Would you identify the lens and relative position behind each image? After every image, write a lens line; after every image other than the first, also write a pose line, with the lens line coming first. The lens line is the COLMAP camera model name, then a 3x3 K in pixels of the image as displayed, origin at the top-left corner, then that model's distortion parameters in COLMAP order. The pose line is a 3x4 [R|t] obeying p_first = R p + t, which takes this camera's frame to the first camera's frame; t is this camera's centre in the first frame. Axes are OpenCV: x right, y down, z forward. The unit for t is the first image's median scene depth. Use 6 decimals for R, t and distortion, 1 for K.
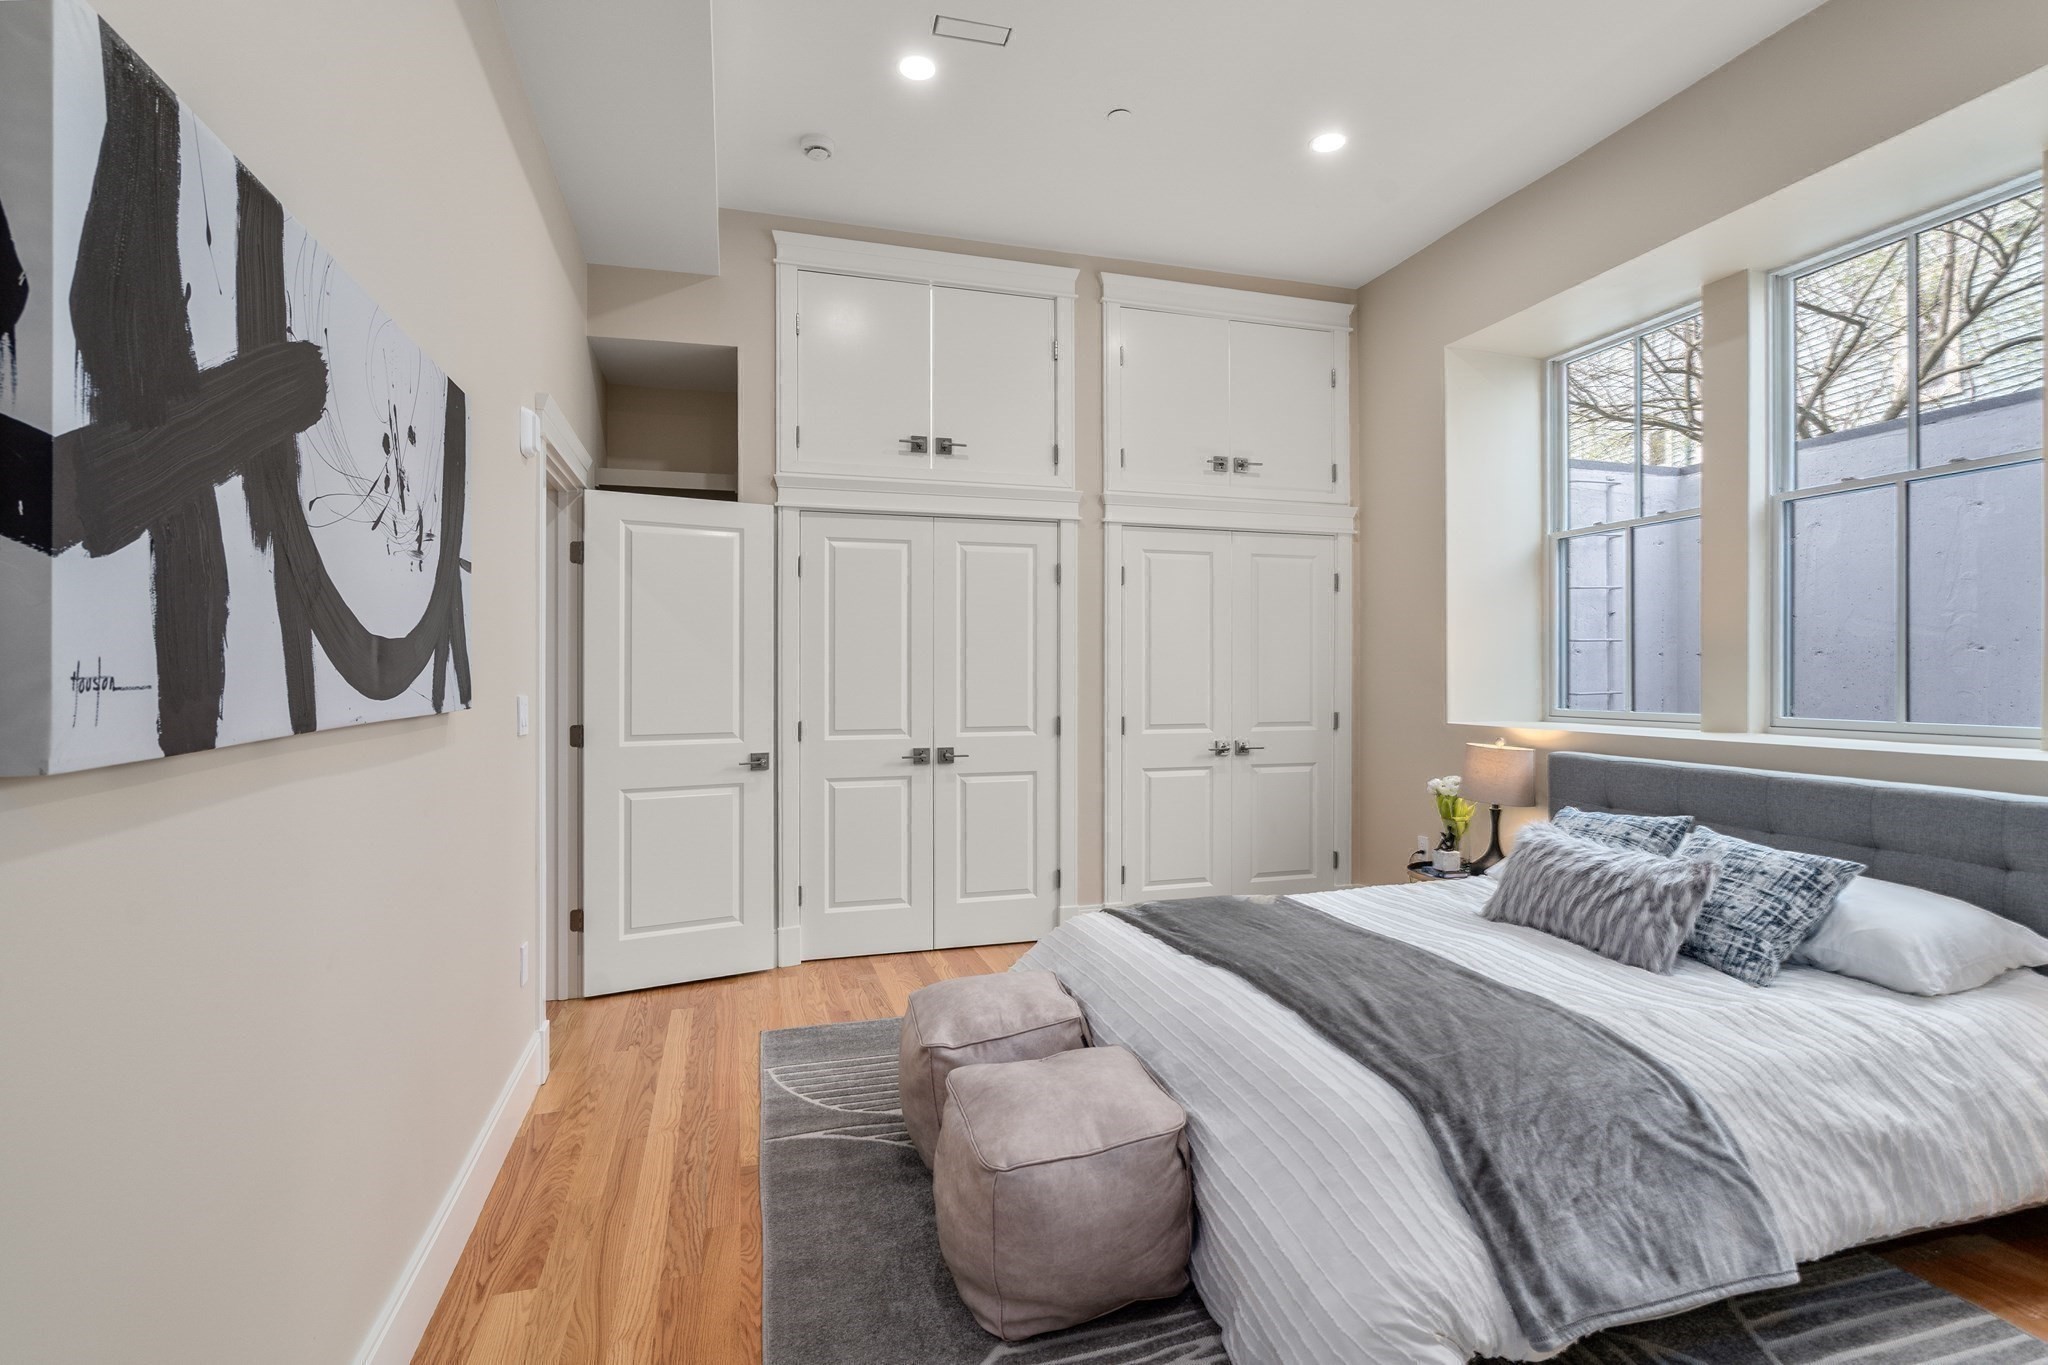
lens RADIAL K [[939.3, 0, 1019.6], [0, 939.3, 671.7], [0, 0, 1]] dist [-0.004253, 0.002250]
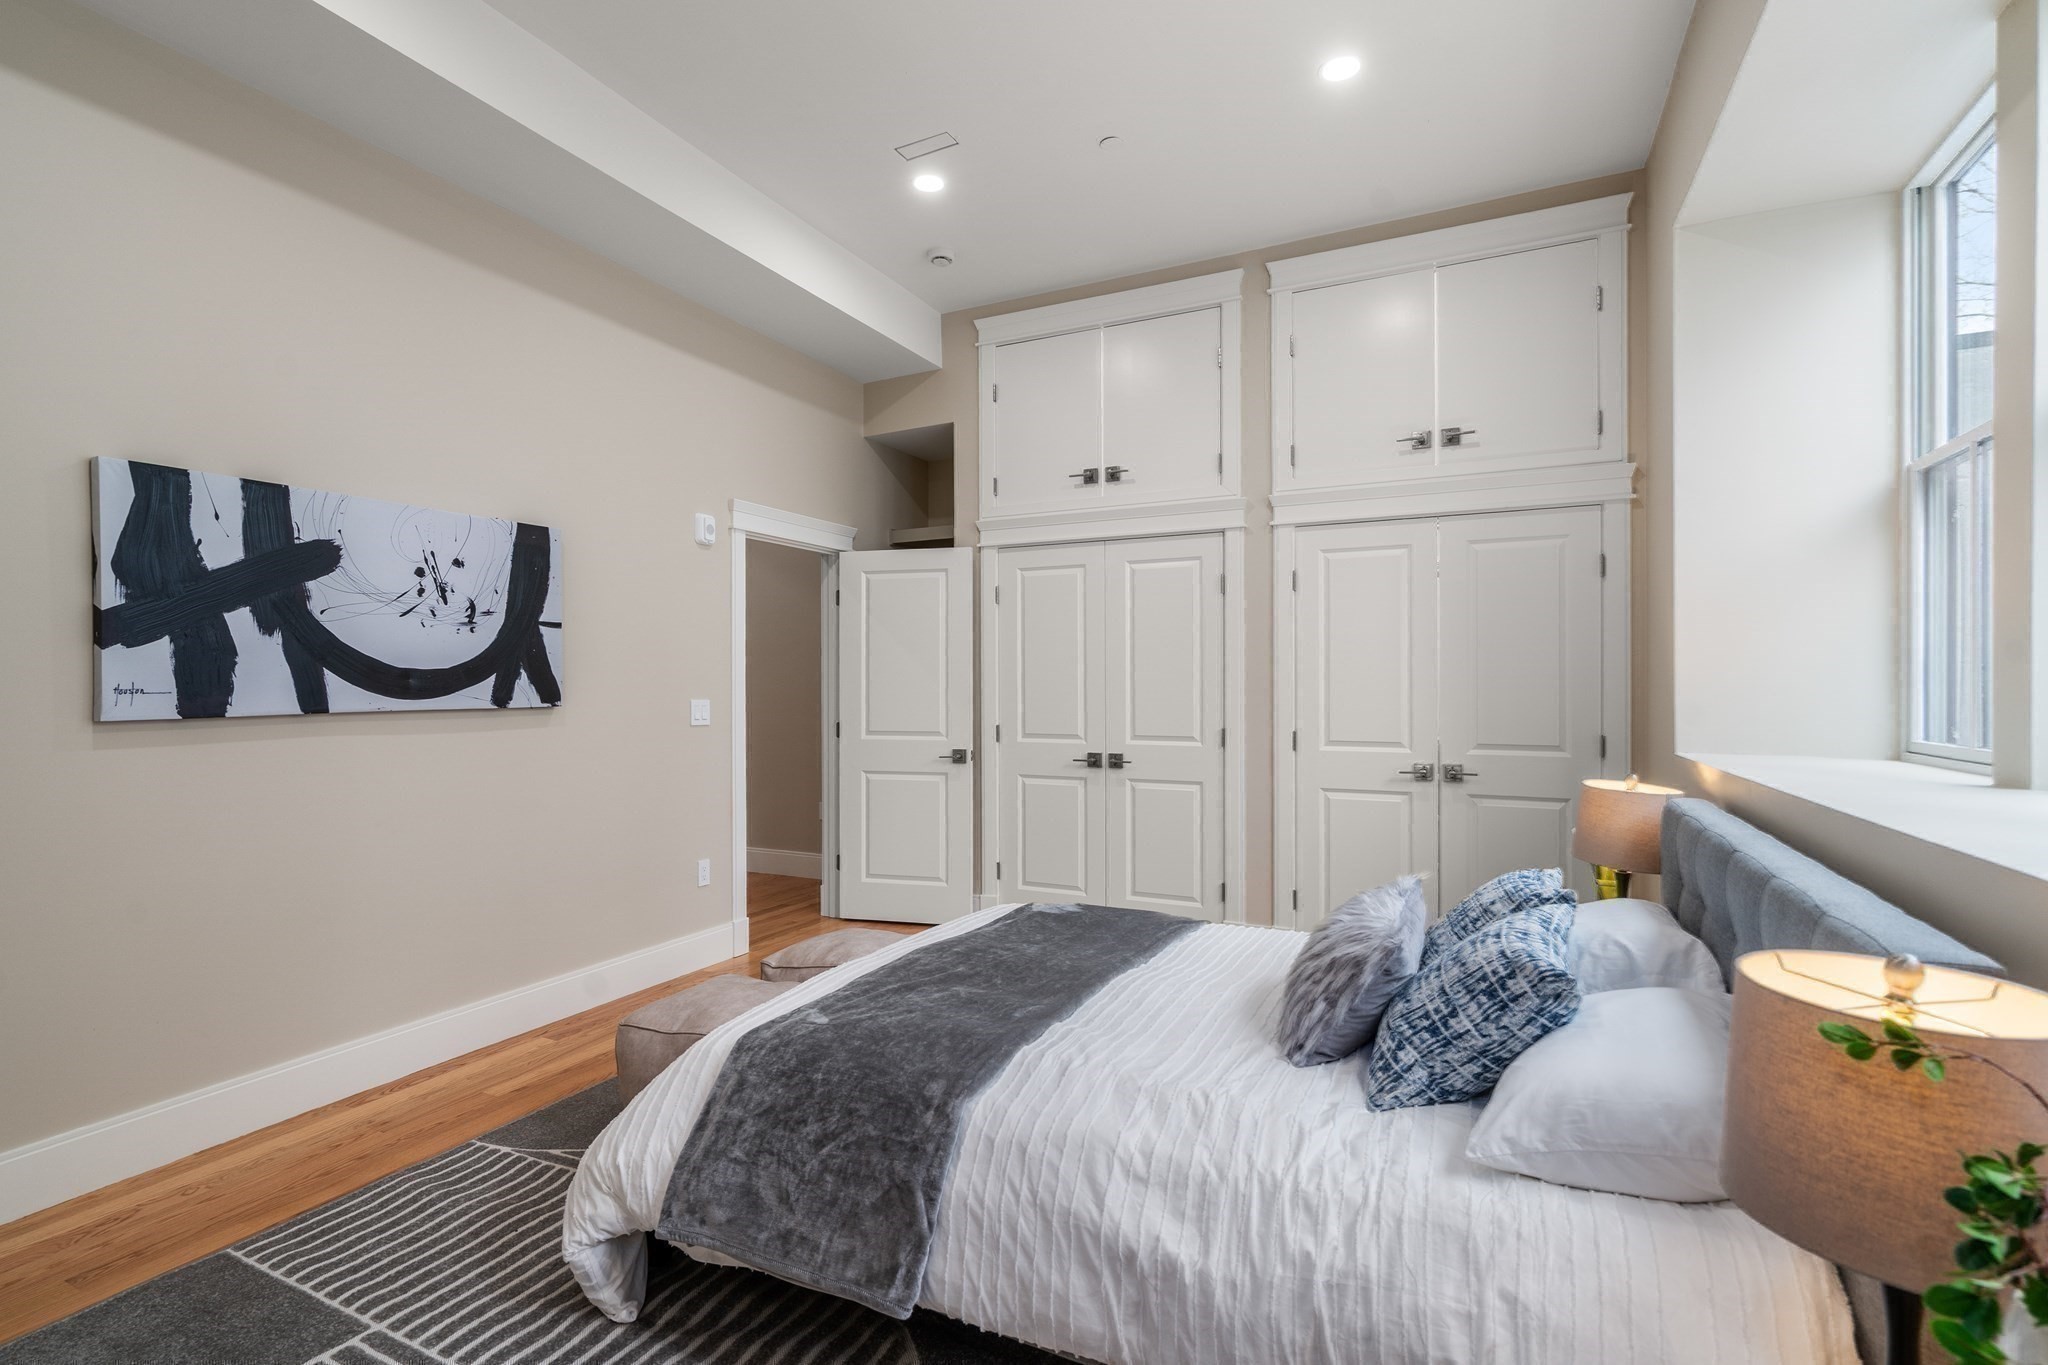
lens RADIAL K [[939.3, 0, 1036.1], [0, 939.3, 689.8], [0, 0, 1]] dist [-0.004253, 0.002250]
pose [[0.741934, 0.003419, -0.670464, 0.578236], [0.002865, 0.999962, 0.008269, -0.001609], [0.670466, -0.008056, 0.741896, 0.139370]]
